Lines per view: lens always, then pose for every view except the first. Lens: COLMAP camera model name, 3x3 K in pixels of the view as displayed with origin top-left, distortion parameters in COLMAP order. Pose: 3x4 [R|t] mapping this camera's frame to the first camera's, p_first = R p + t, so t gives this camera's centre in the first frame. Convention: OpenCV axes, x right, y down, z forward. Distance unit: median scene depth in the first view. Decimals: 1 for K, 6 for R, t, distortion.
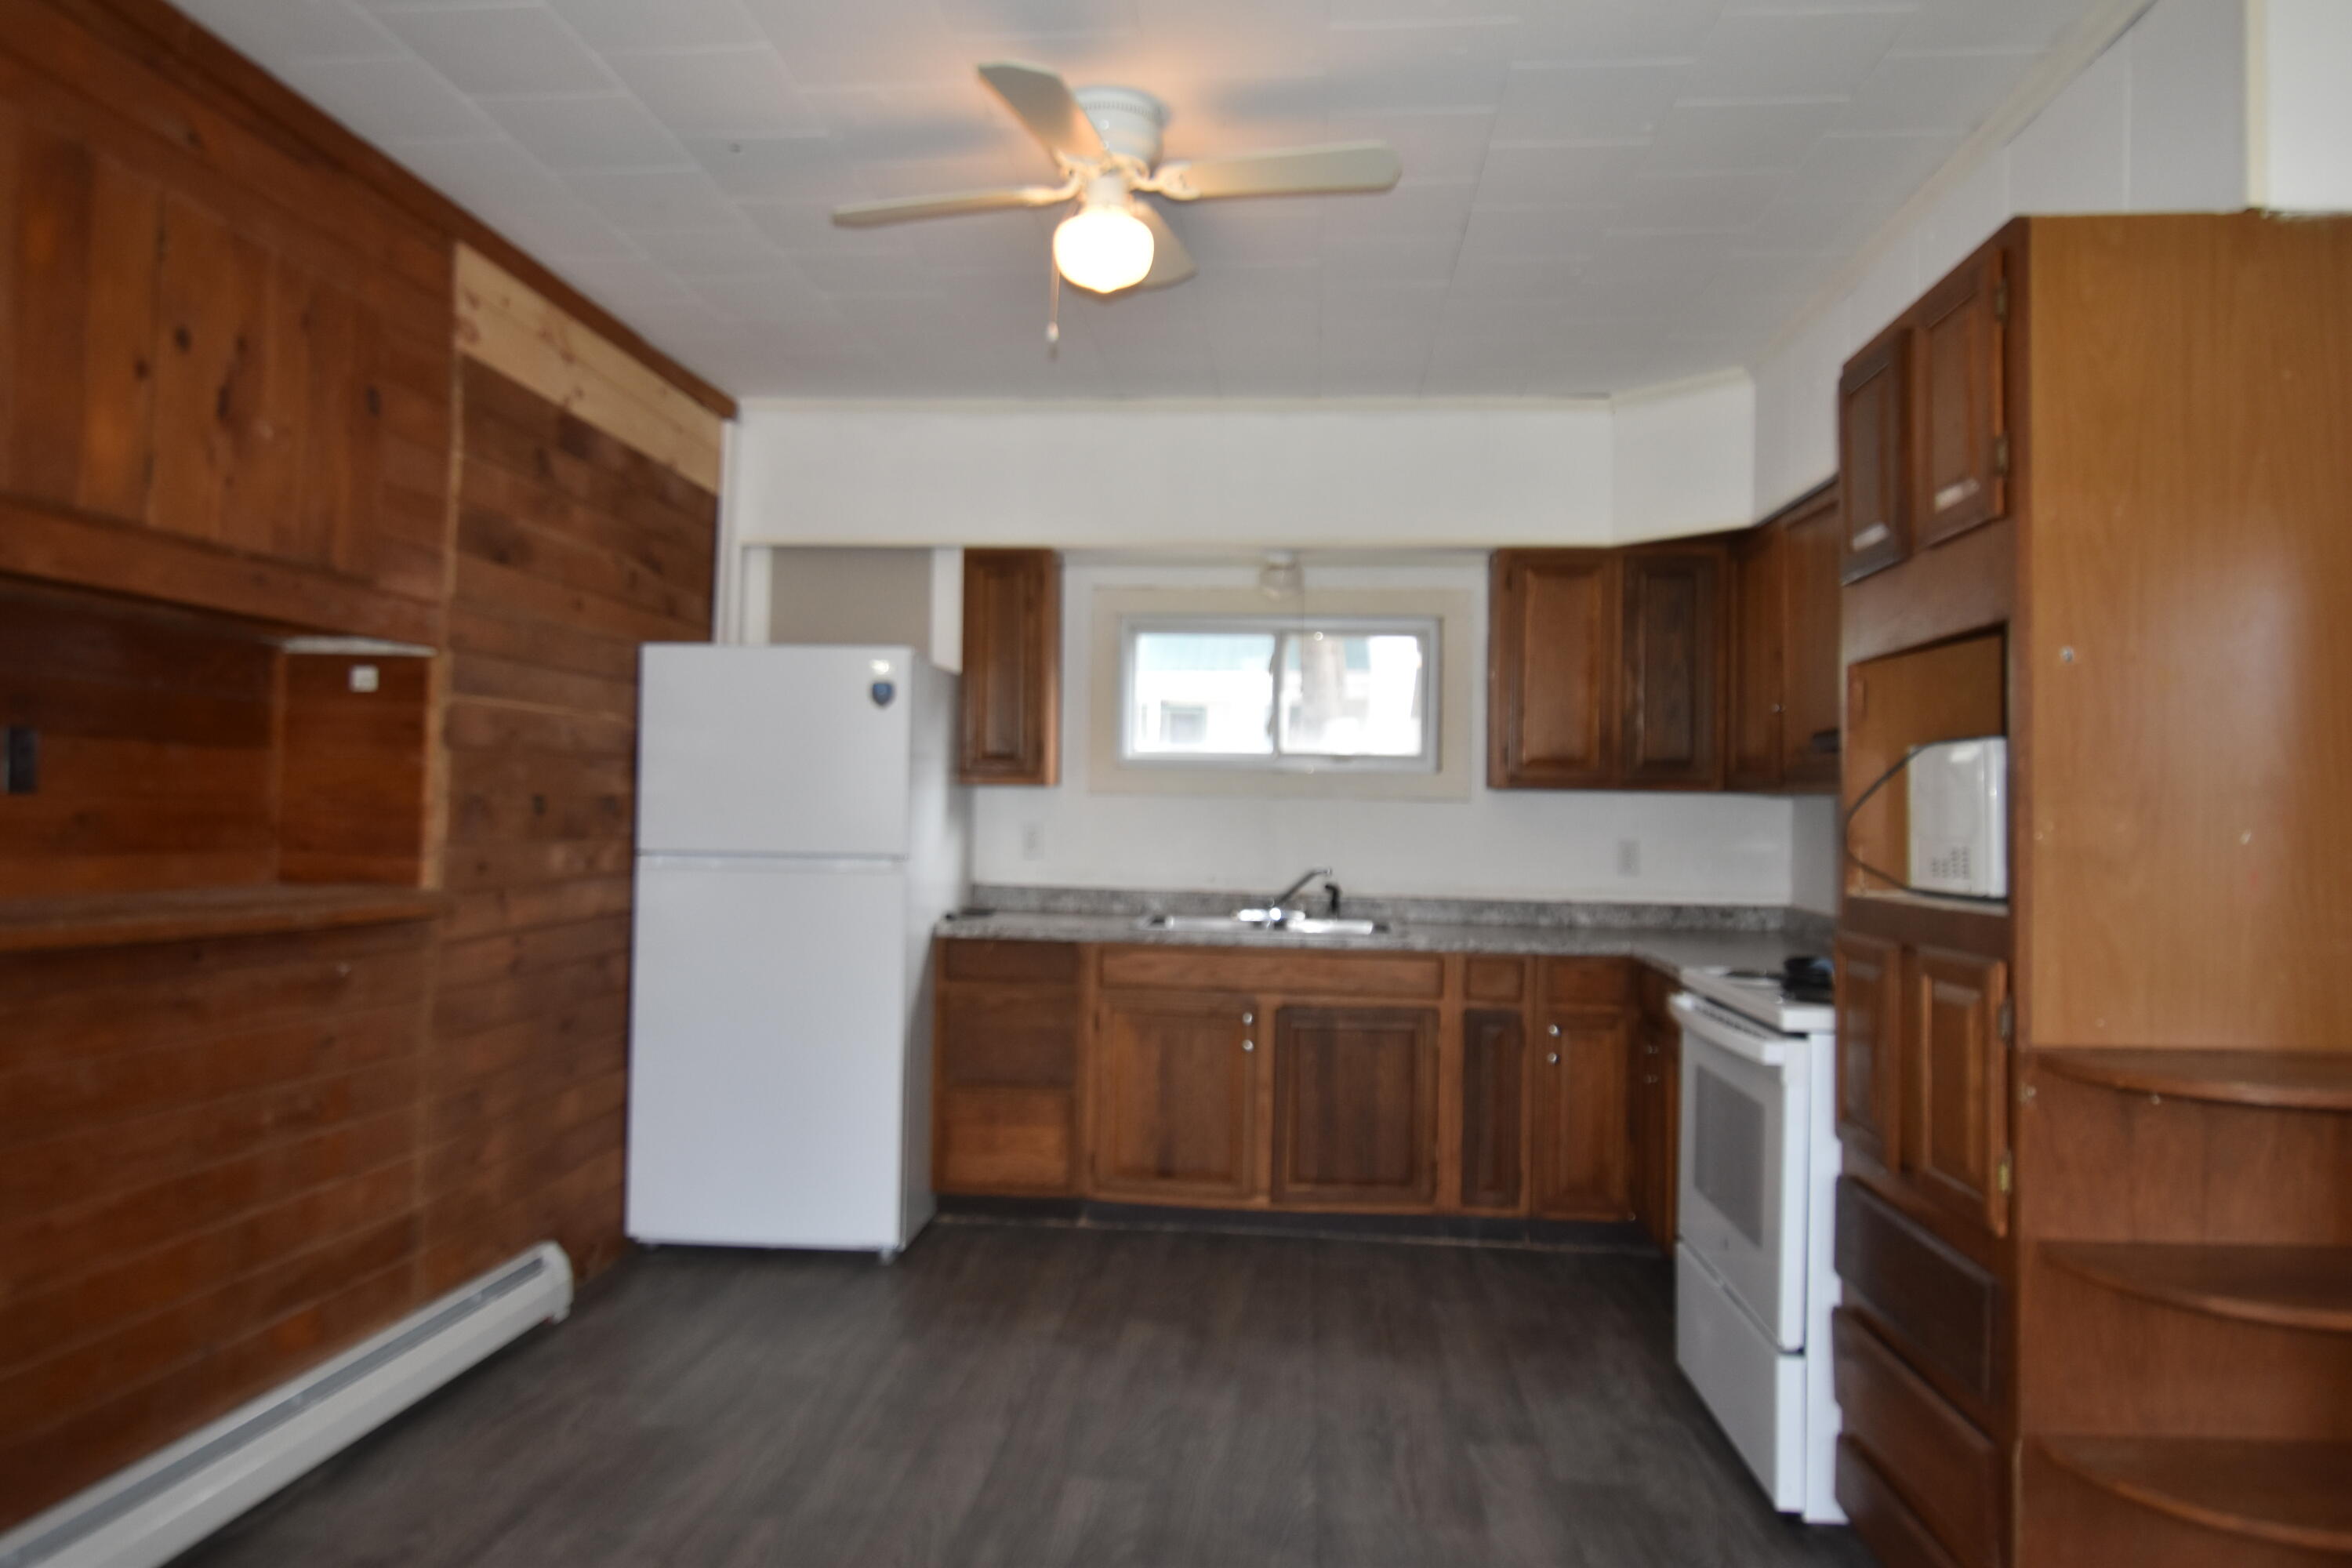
lens RADIAL K [[1539.1, 0, 1193.7], [0, 1539.1, 781.1], [0, 0, 1]] dist [0.023436, -0.052113]
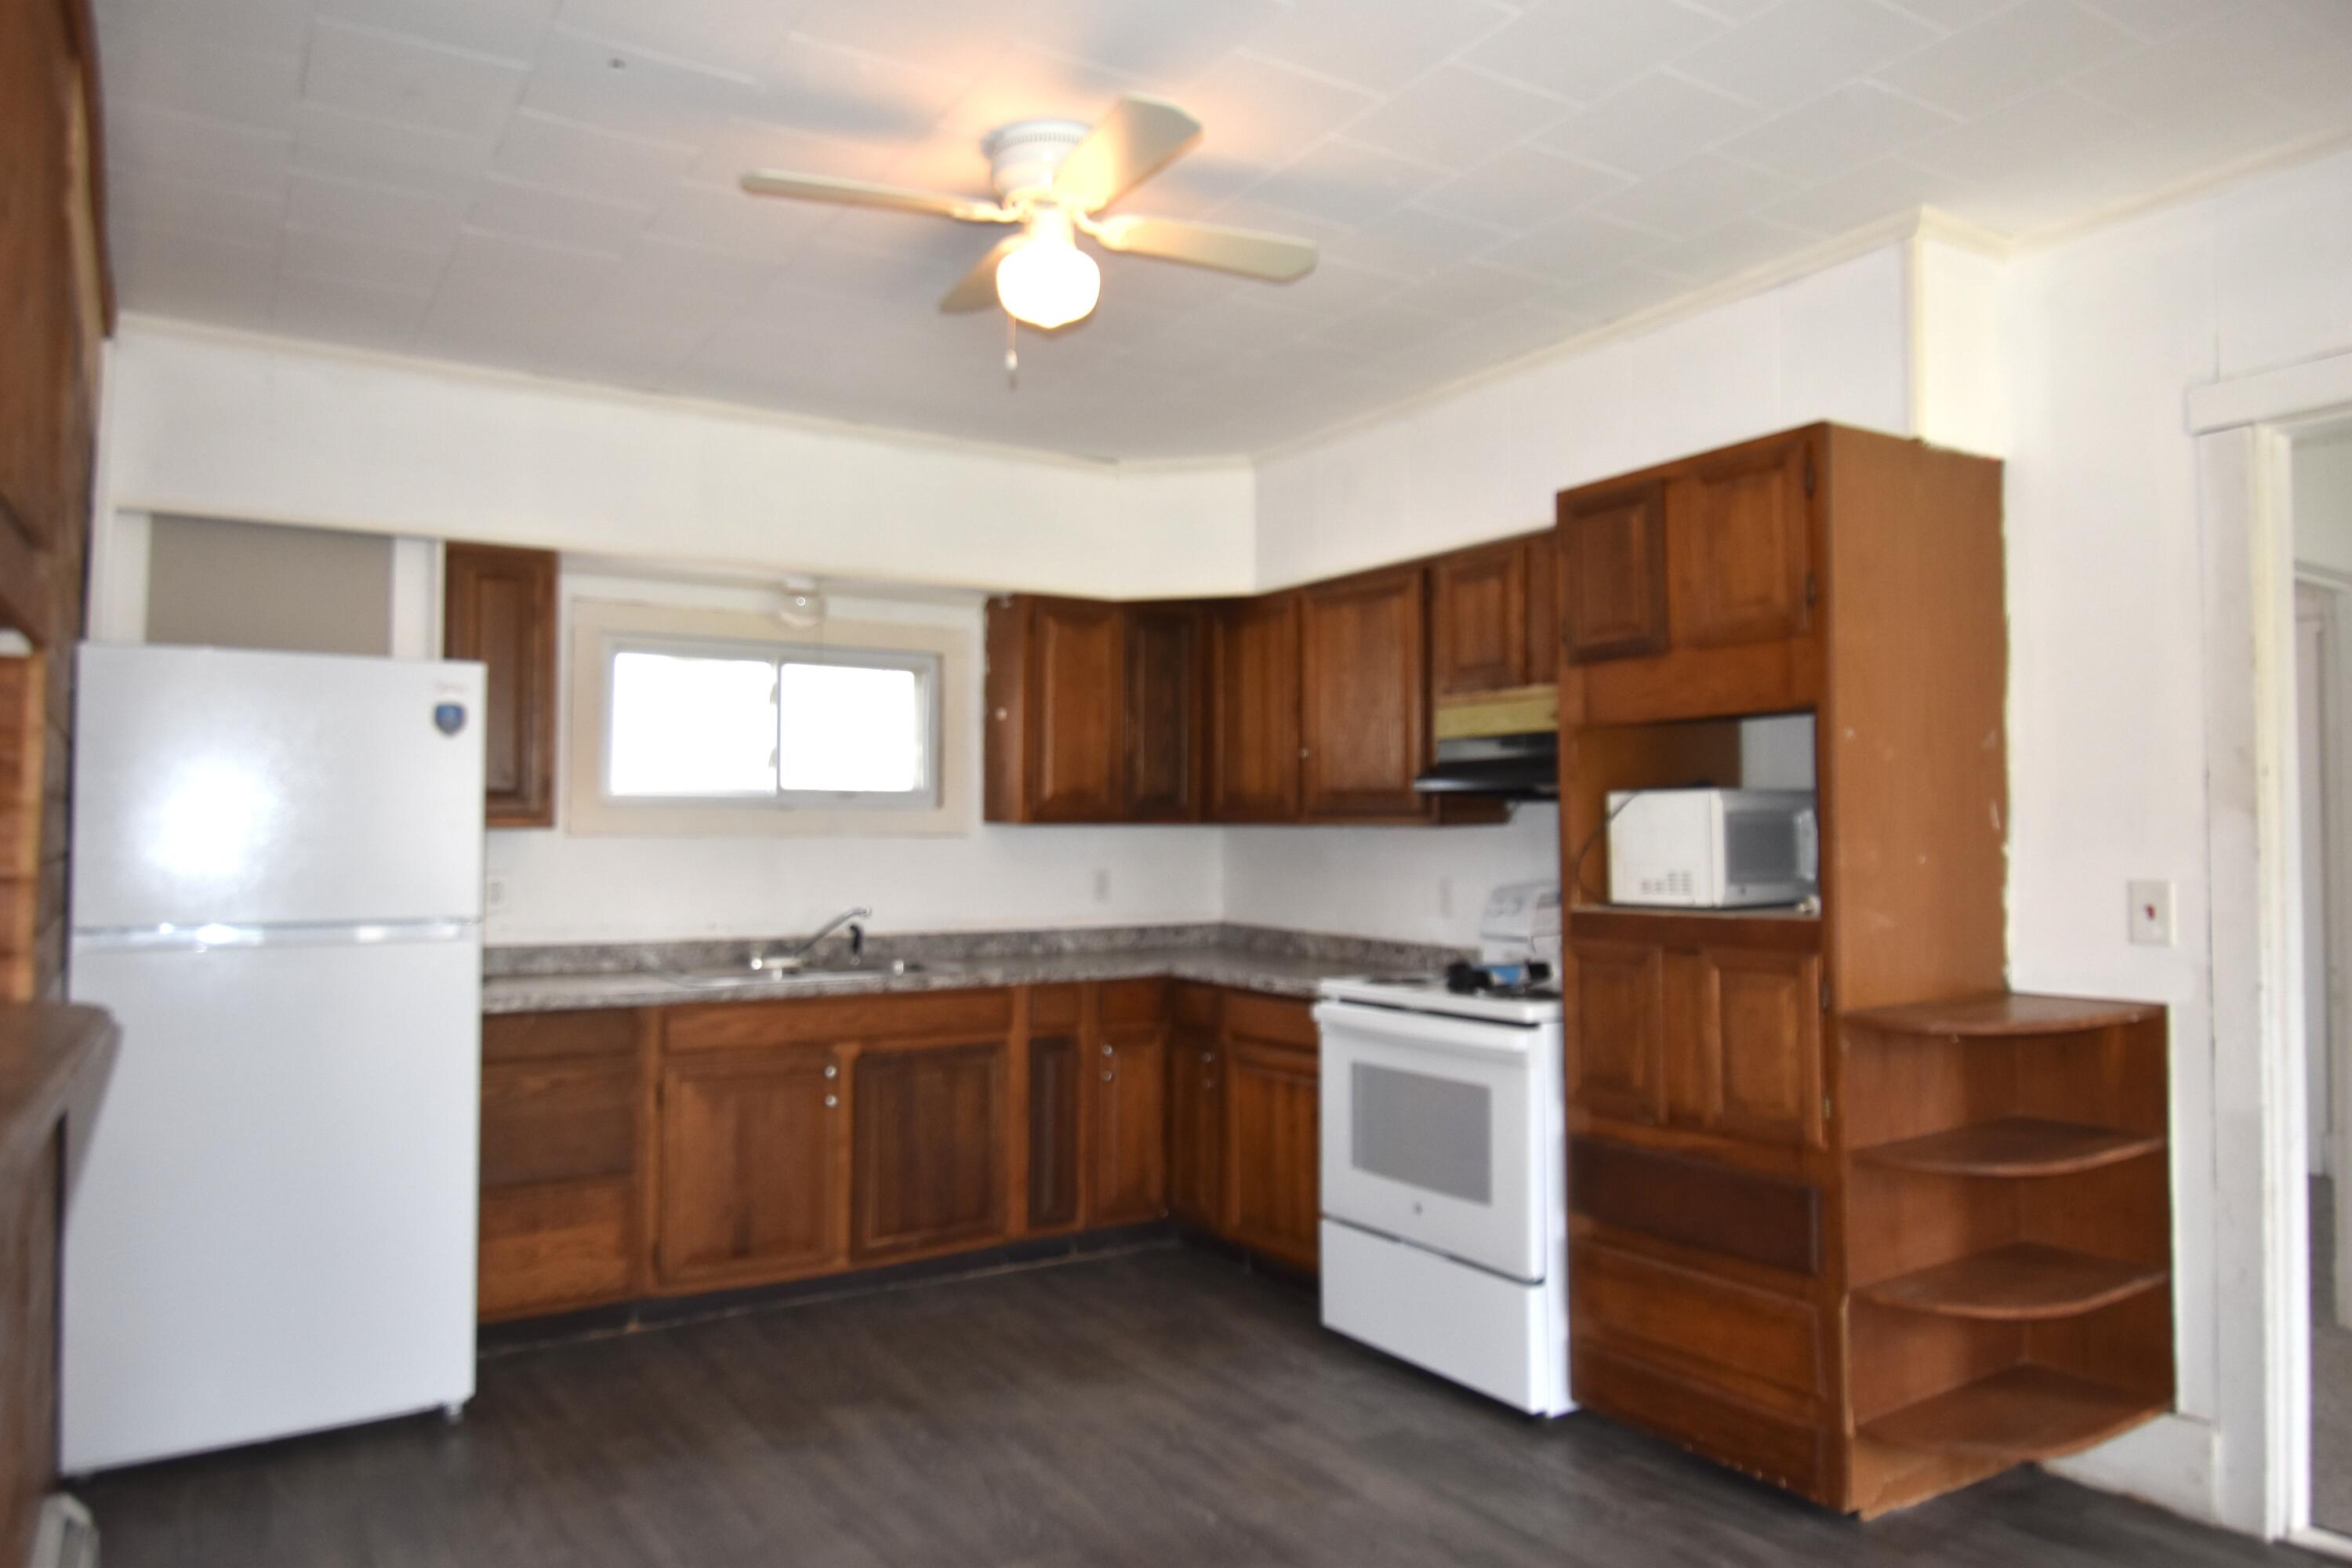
lens RADIAL K [[1539.1, 0, 1193.7], [0, 1539.1, 781.1], [0, 0, 1]] dist [0.023436, -0.052113]
pose [[0.793234, 0.003584, 0.608906, -0.362789], [0.004829, 0.999914, -0.012176, -0.011489], [-0.608897, 0.012598, 0.793149, 0.111004]]
